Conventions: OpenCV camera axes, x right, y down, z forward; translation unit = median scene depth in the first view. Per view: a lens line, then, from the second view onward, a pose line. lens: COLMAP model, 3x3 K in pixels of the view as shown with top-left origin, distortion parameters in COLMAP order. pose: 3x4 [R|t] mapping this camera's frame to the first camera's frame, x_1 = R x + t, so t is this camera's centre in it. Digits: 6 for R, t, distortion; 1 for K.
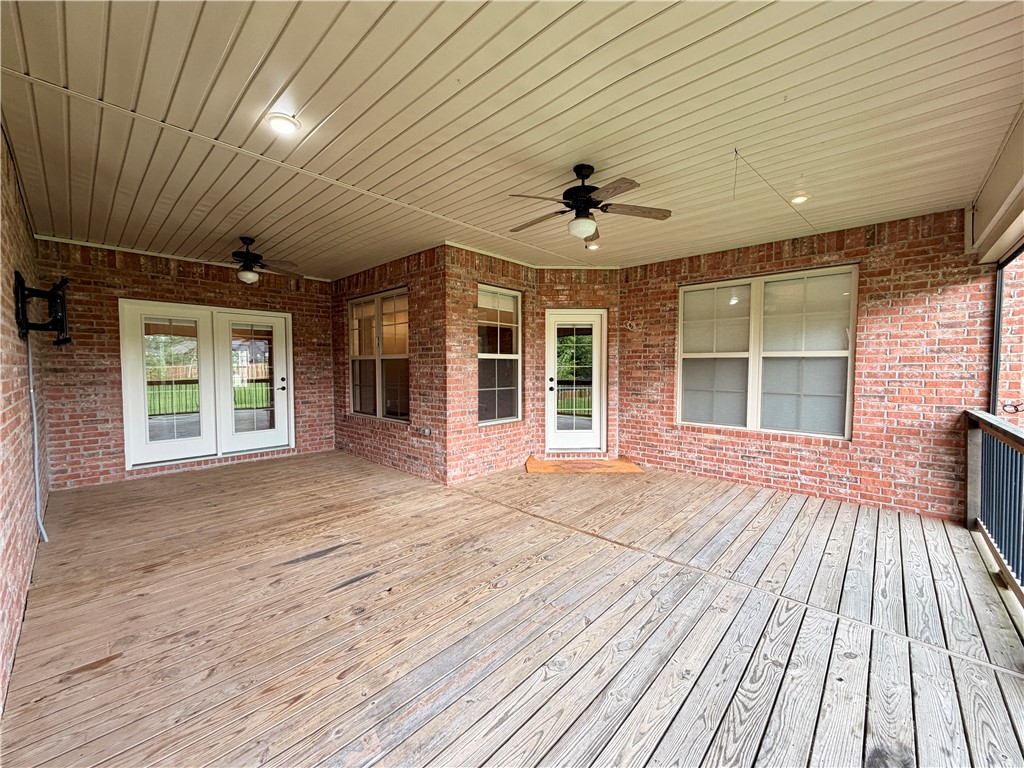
lens RADIAL K [[409.2, 0, 510.1], [0, 409.2, 381.1], [0, 0, 1]] dist [-0.000402, -0.000288]
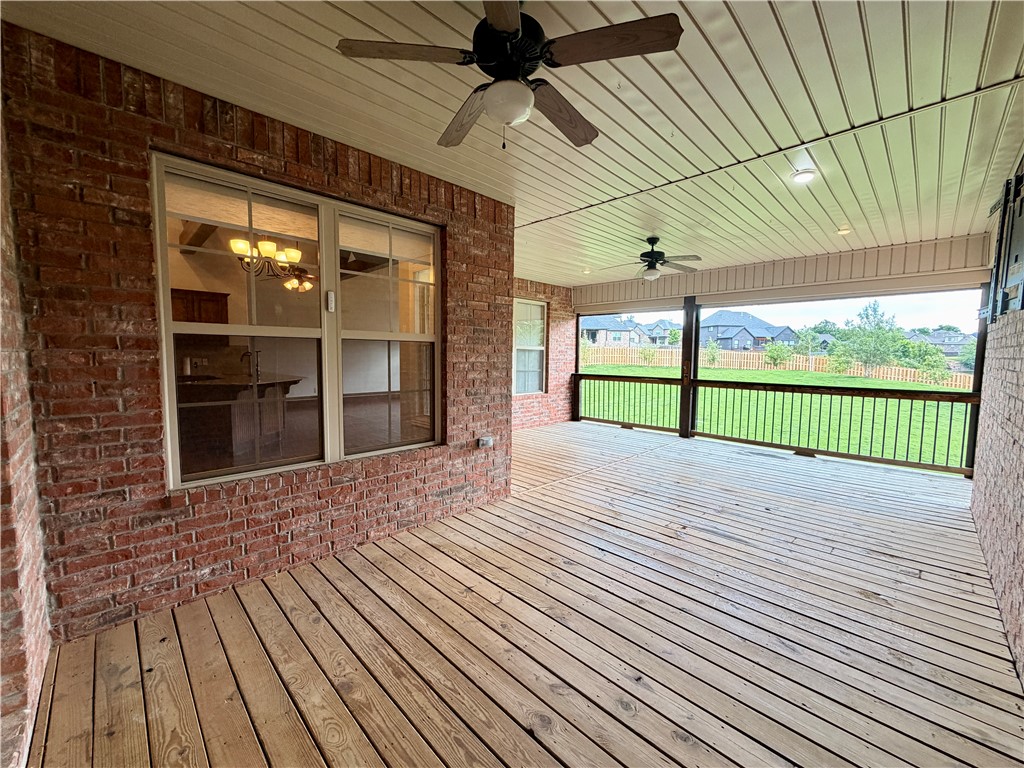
lens RADIAL K [[409.2, 0, 506.9], [0, 409.2, 384.2], [0, 0, 1]] dist [-0.000402, -0.000288]
pose [[0.041366, -0.072838, 0.996486, -0.985680], [0.024516, 0.997113, 0.071866, -0.037261], [-0.998843, 0.021457, 0.043032, 0.968045]]
